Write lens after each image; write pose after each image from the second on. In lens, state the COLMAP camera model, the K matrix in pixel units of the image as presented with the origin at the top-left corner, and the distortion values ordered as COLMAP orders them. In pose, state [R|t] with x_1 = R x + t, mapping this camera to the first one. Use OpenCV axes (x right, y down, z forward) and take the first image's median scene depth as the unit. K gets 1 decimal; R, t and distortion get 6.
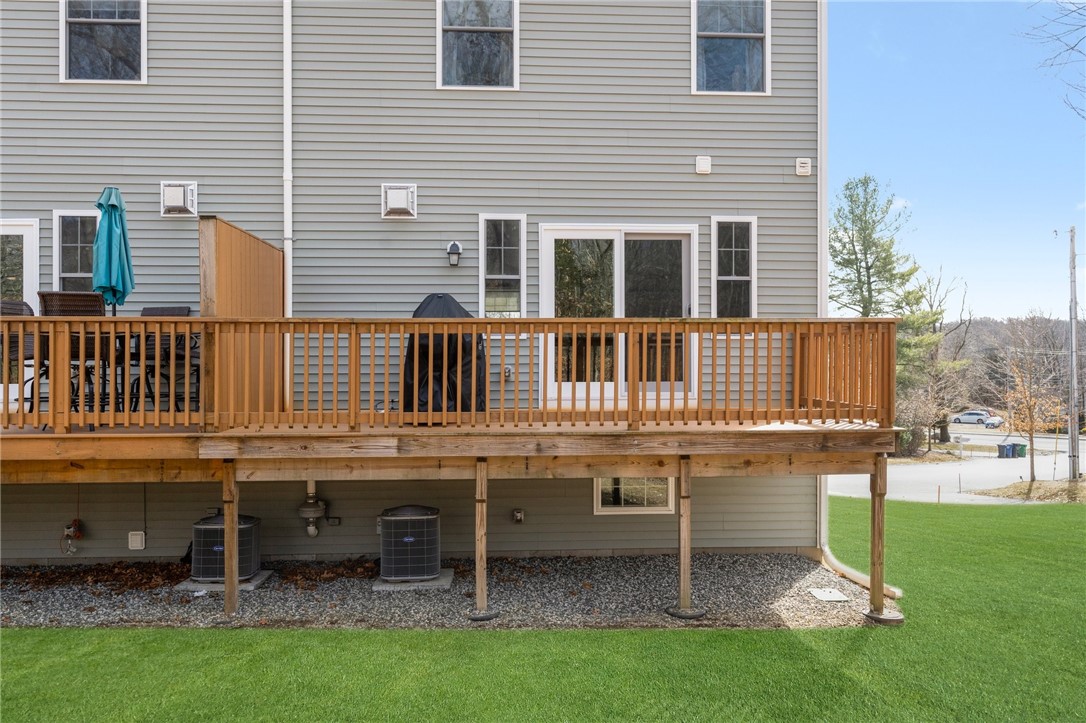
lens RADIAL K [[838.9, 0, 543.0], [0, 838.9, 361.5], [0, 0, 1]] dist [-0.011308, -0.000981]
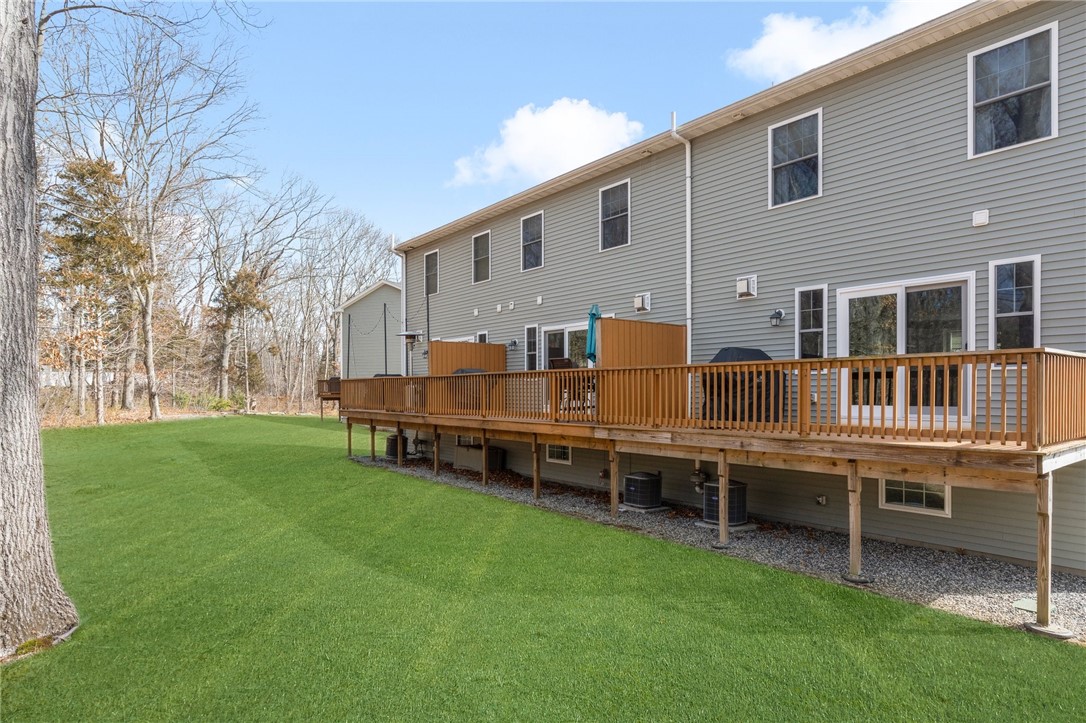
lens RADIAL K [[611.6, 0, 541.2], [0, 611.6, 390.7], [0, 0, 1]] dist [-0.004586, -0.001655]
pose [[0.576584, -0.000457, -0.817038, 0.538649], [0.001305, 0.999999, 0.000361, 0.000614], [0.817037, -0.001275, 0.576584, 0.026415]]
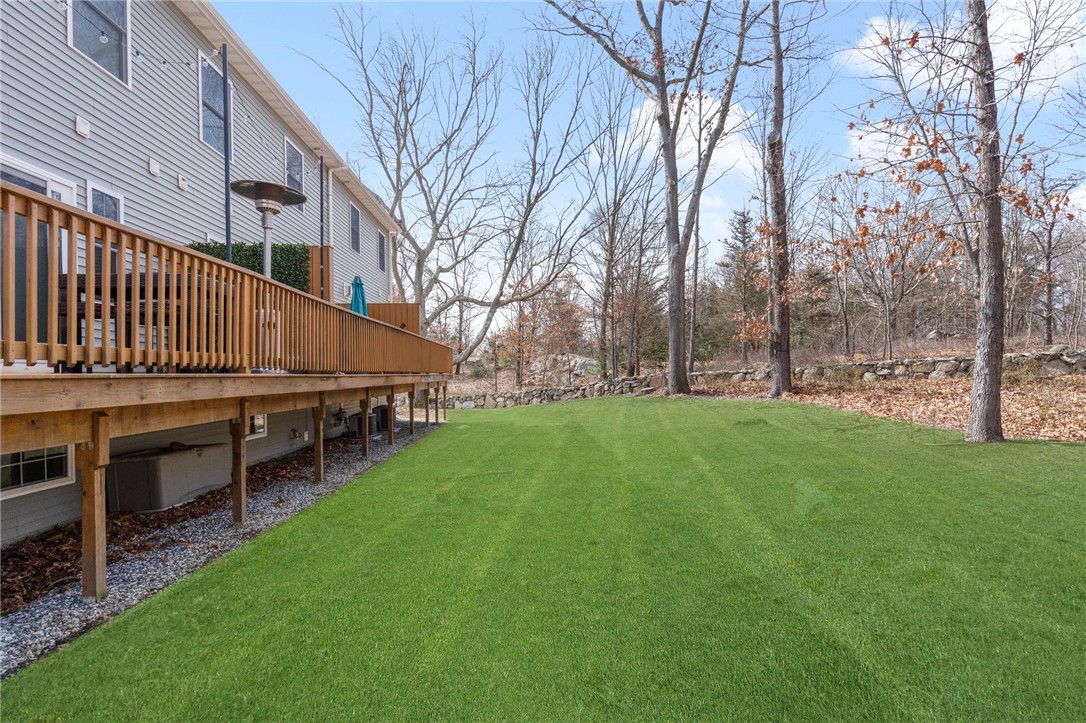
lens RADIAL K [[518.4, 0, 543.0], [0, 518.4, 361.5], [0, 0, 1]] dist [-0.000445, -0.000053]
pose [[0.030044, 0.023569, 0.999271, -0.399165], [0.000018, 0.999722, -0.023581, 0.057882], [-0.999549, 0.000727, 0.030035, 0.447765]]
